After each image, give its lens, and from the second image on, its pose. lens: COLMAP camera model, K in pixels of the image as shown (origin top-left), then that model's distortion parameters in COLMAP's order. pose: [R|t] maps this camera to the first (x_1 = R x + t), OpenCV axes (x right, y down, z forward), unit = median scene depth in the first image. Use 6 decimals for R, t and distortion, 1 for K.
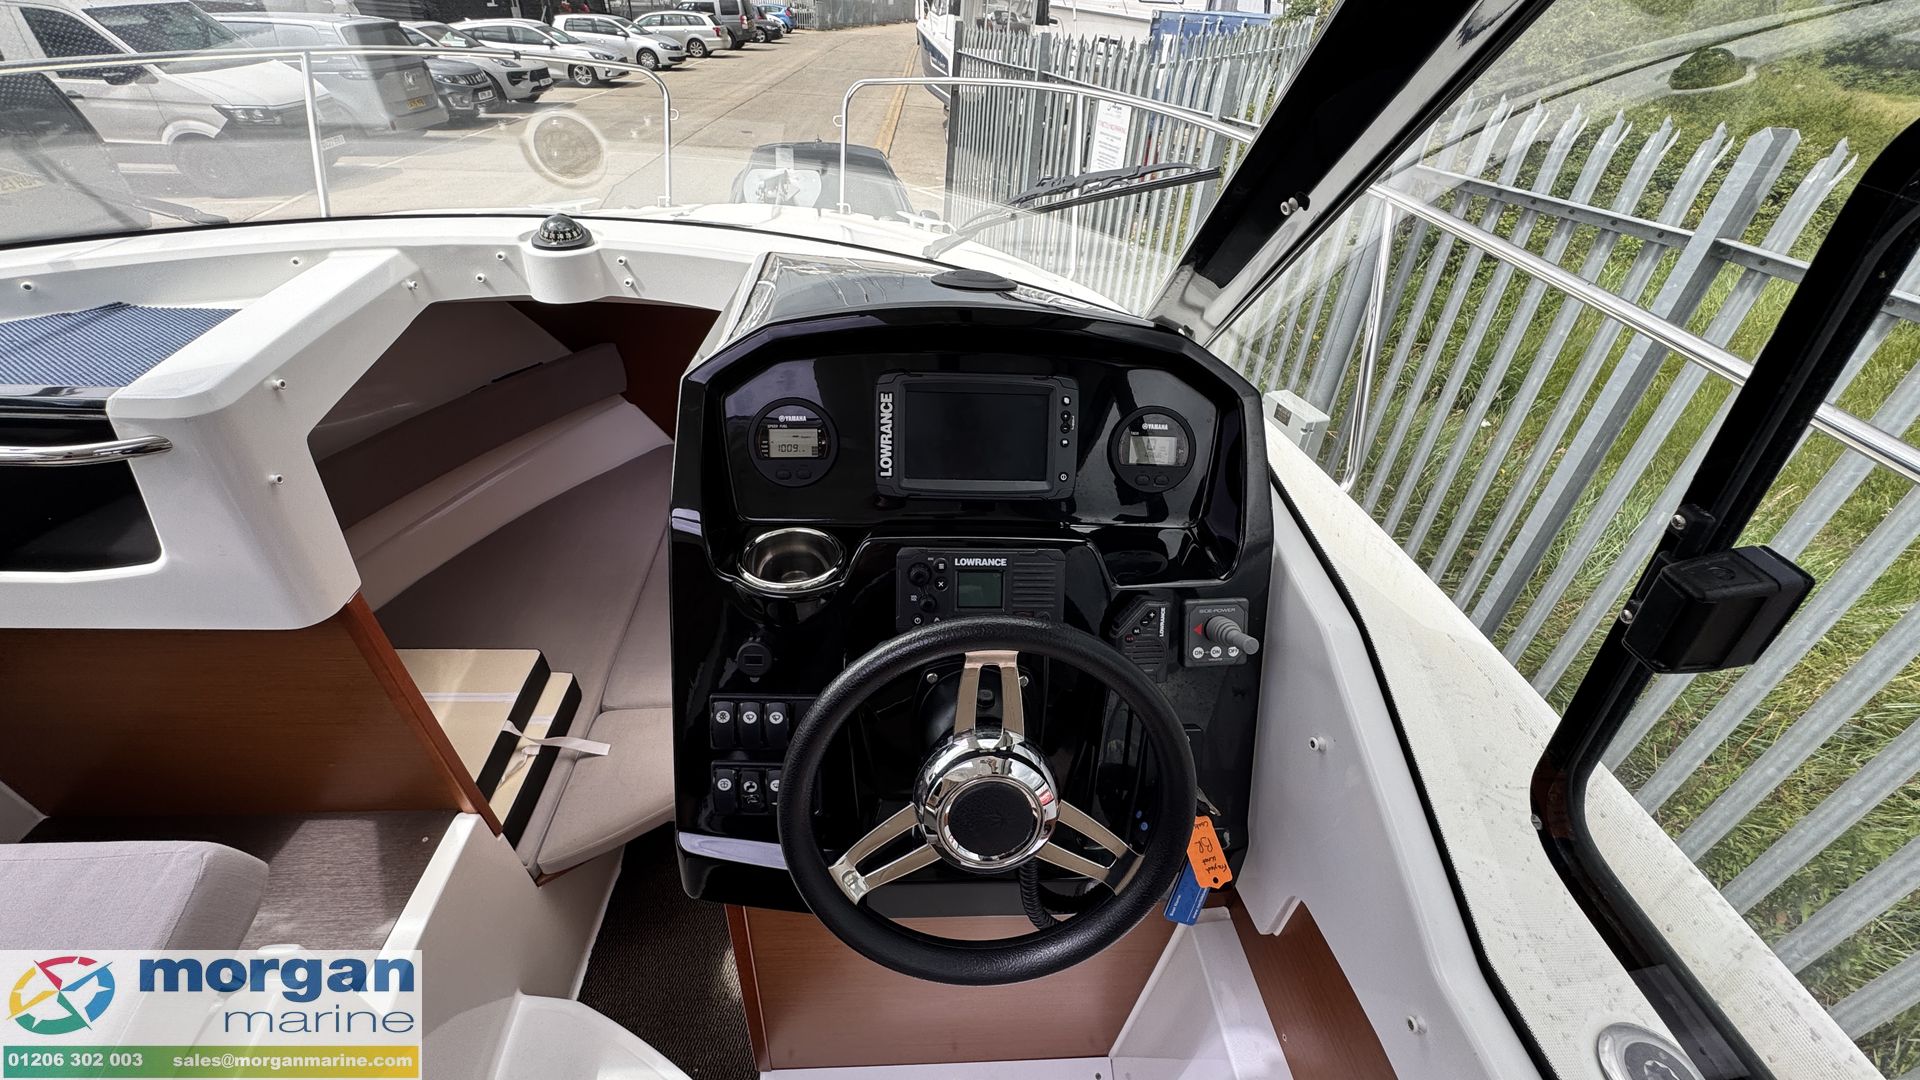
lens RADIAL K [[766.5, 0, 958.5], [0, 766.5, 536.8], [0, 0, 1]] dist [-0.004471, 0.000105]
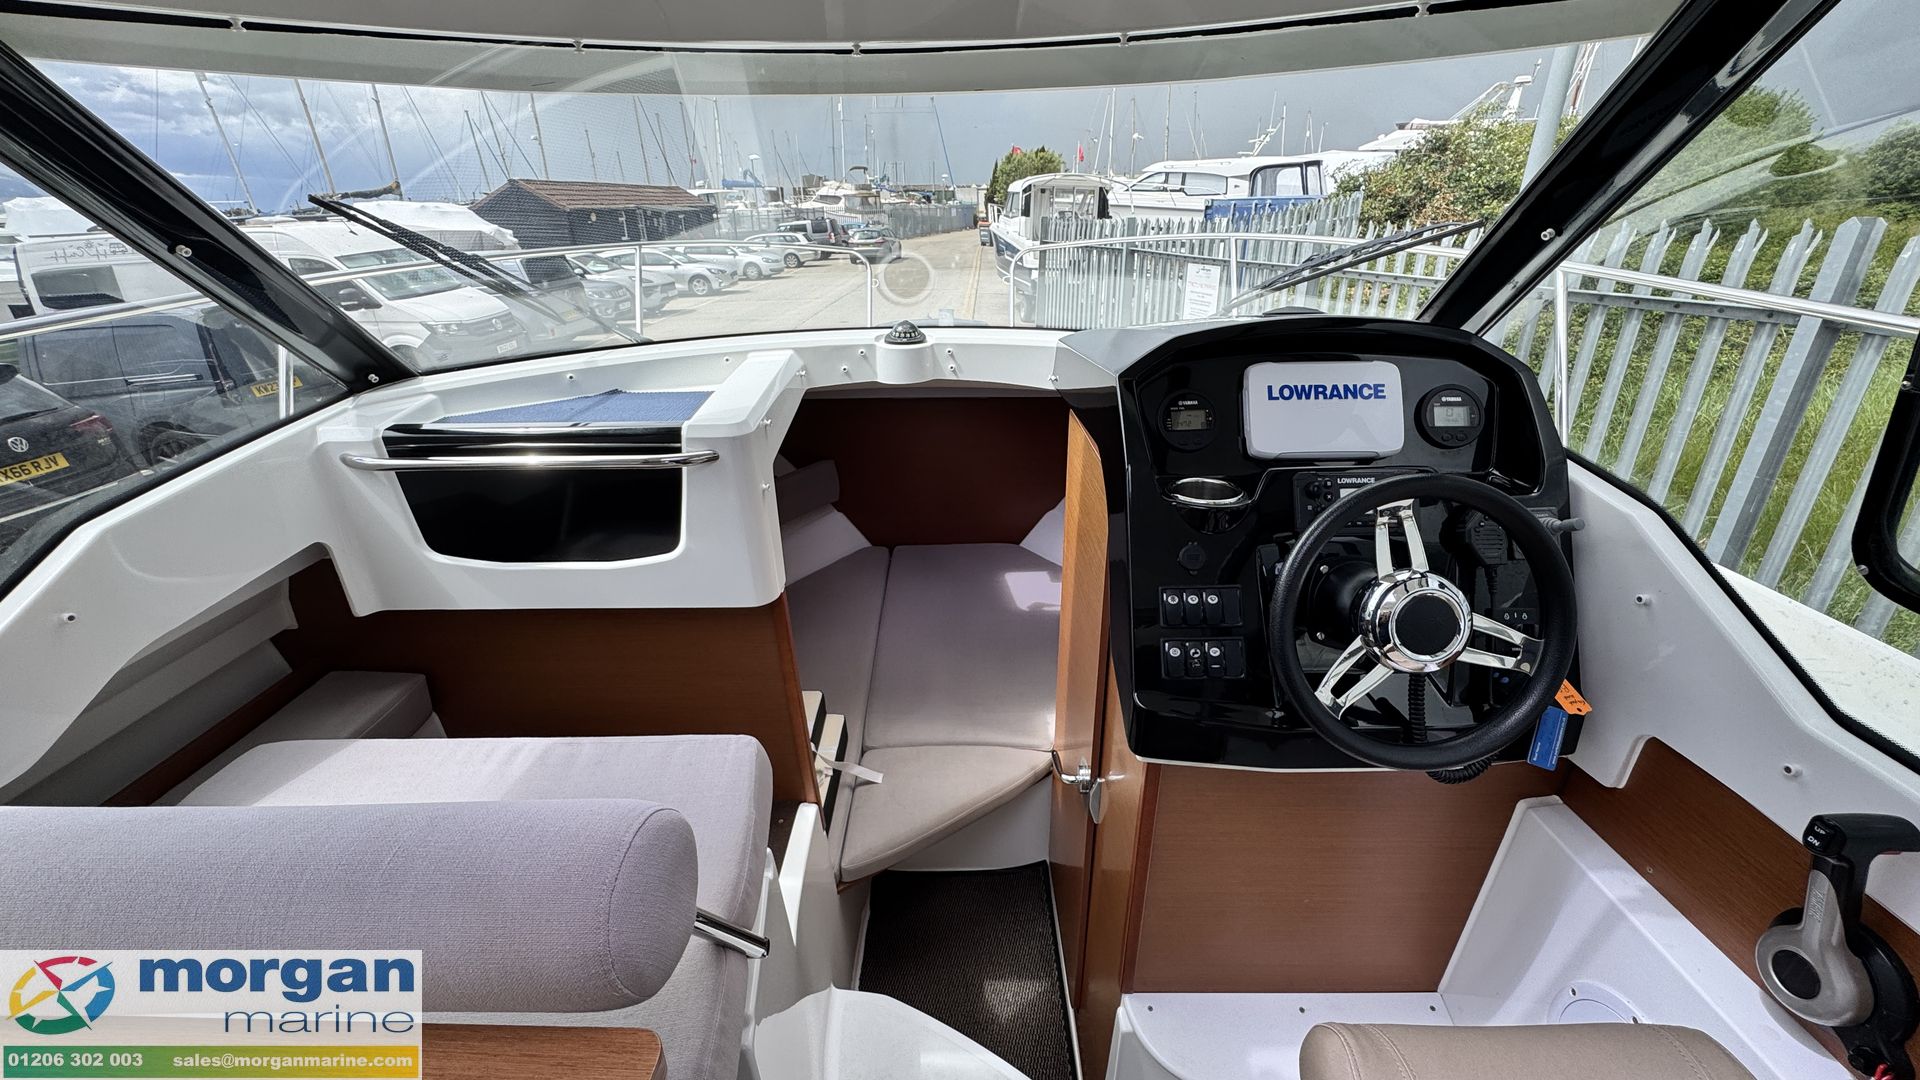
lens RADIAL K [[766.5, 0, 958.6], [0, 766.5, 538.2], [0, 0, 1]] dist [-0.004471, 0.000105]
pose [[0.996032, -0.037215, -0.080843, -0.324669], [0.019636, 0.977884, -0.208223, 0.228952], [0.086804, 0.205810, 0.974735, -0.220968]]
